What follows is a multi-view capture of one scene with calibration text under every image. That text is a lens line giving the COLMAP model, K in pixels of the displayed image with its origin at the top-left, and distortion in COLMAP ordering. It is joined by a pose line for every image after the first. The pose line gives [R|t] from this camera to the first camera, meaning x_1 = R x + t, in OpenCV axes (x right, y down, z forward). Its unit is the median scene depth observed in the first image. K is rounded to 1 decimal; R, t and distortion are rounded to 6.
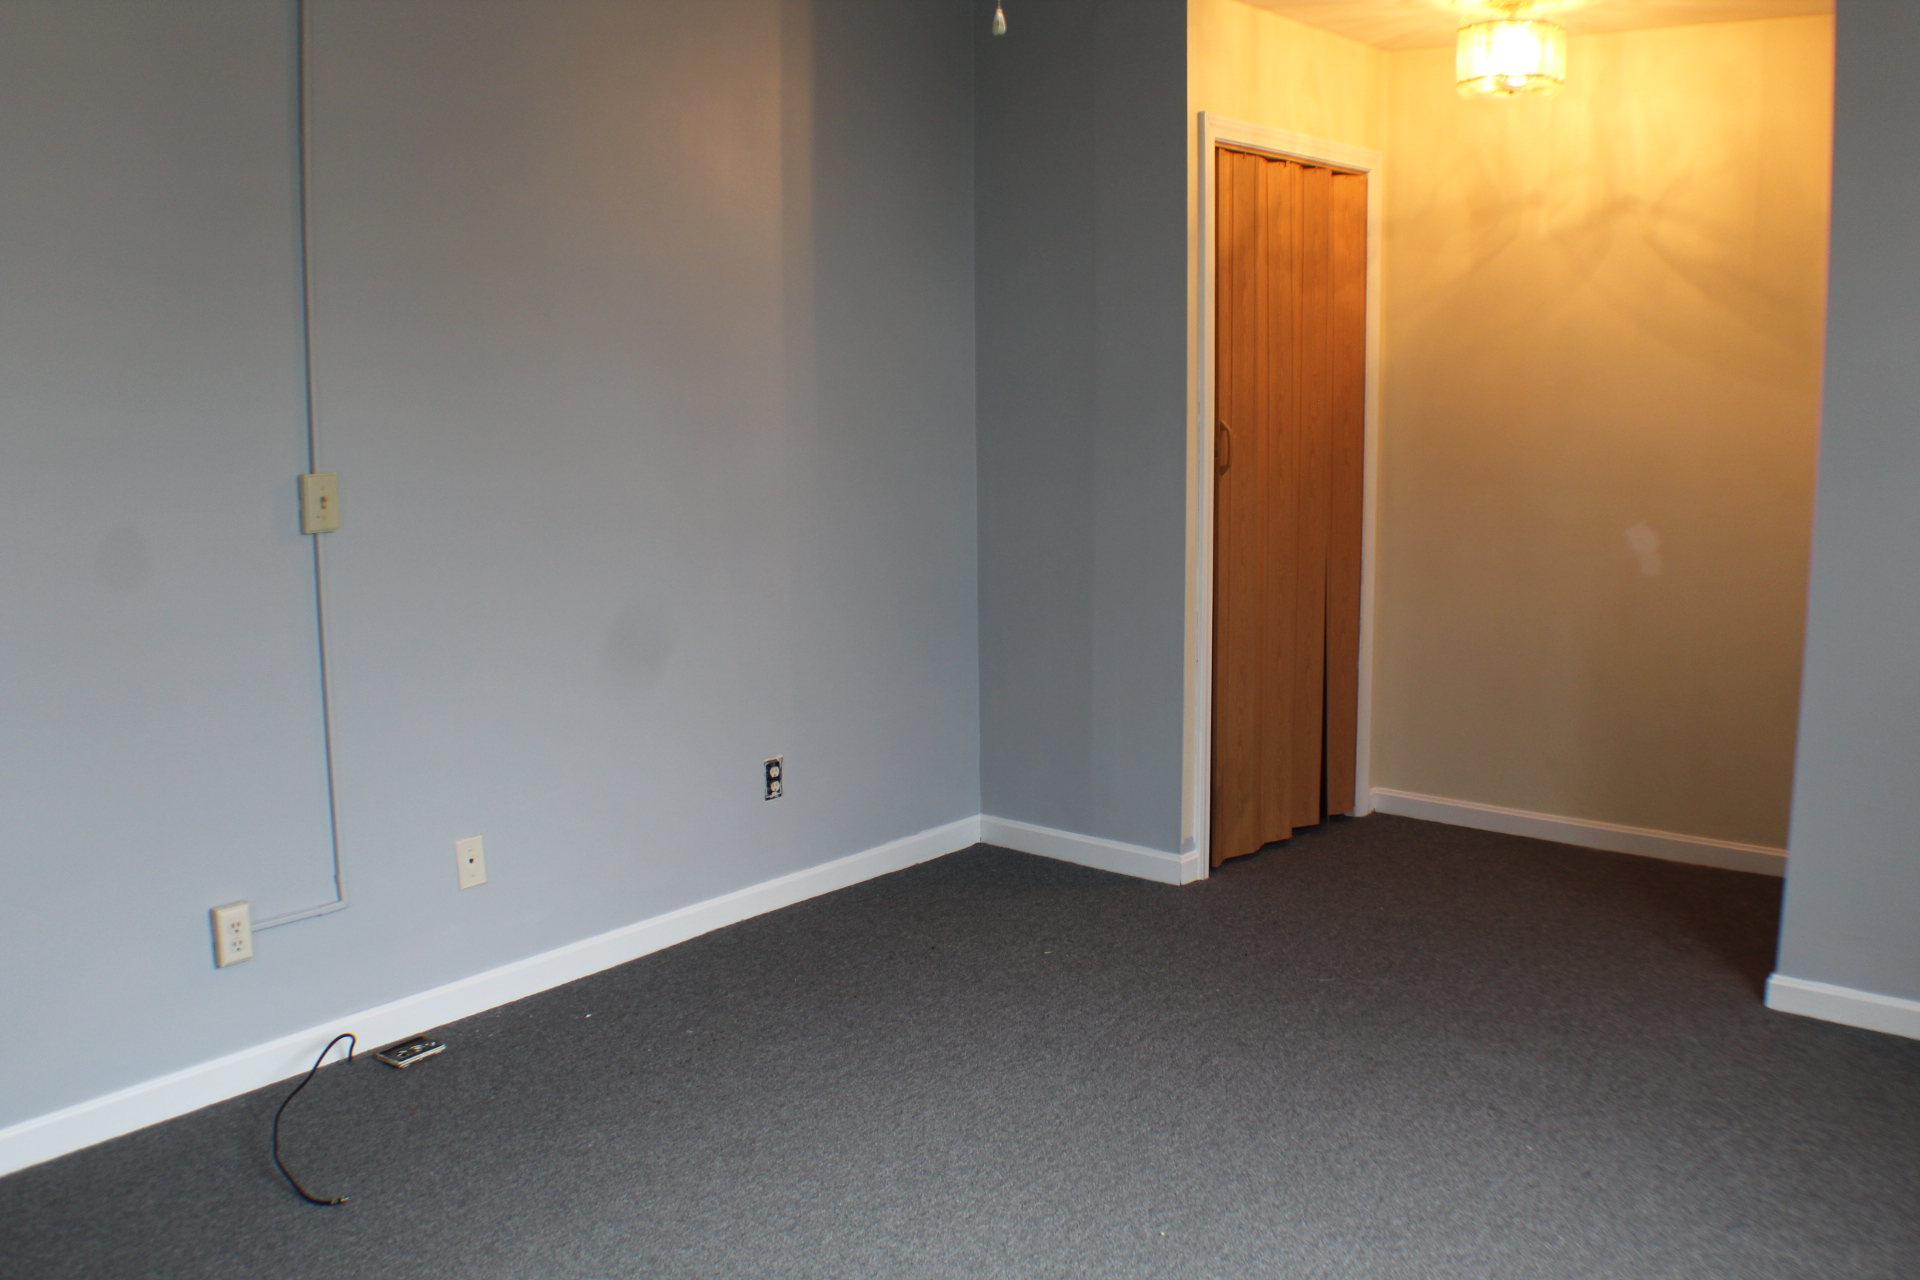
lens RADIAL K [[1688.5, 0, 982.9], [0, 1688.5, 642.5], [0, 0, 1]] dist [-0.175415, 0.017468]
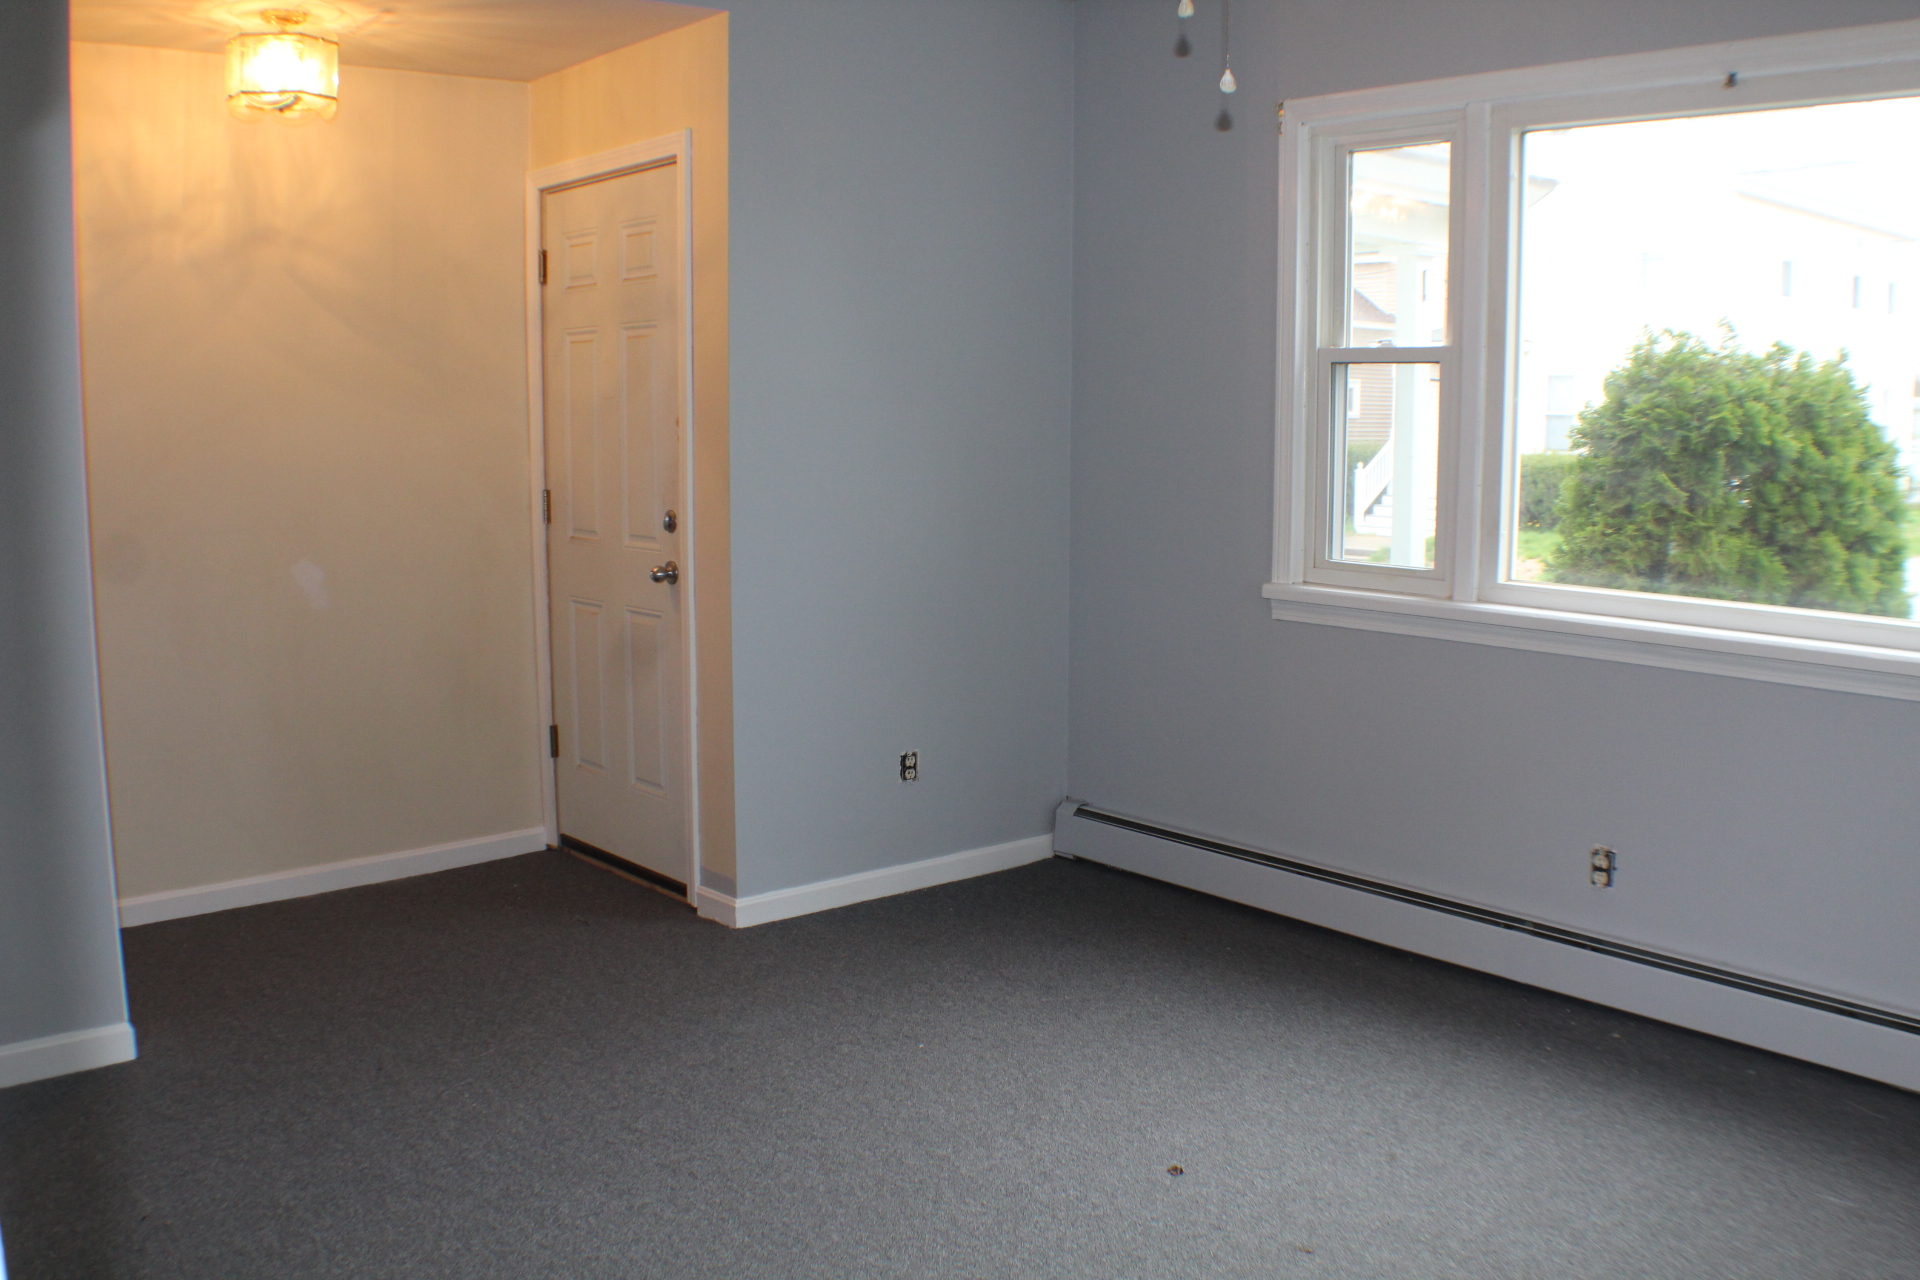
lens RADIAL K [[1688.5, 0, 982.9], [0, 1688.5, 642.5], [0, 0, 1]] dist [-0.175415, 0.017468]
pose [[0.171019, -0.128149, 0.976898, -0.545789], [0.157744, 0.982277, 0.101239, -0.063787], [-0.972558, 0.136787, 0.188203, 0.463007]]
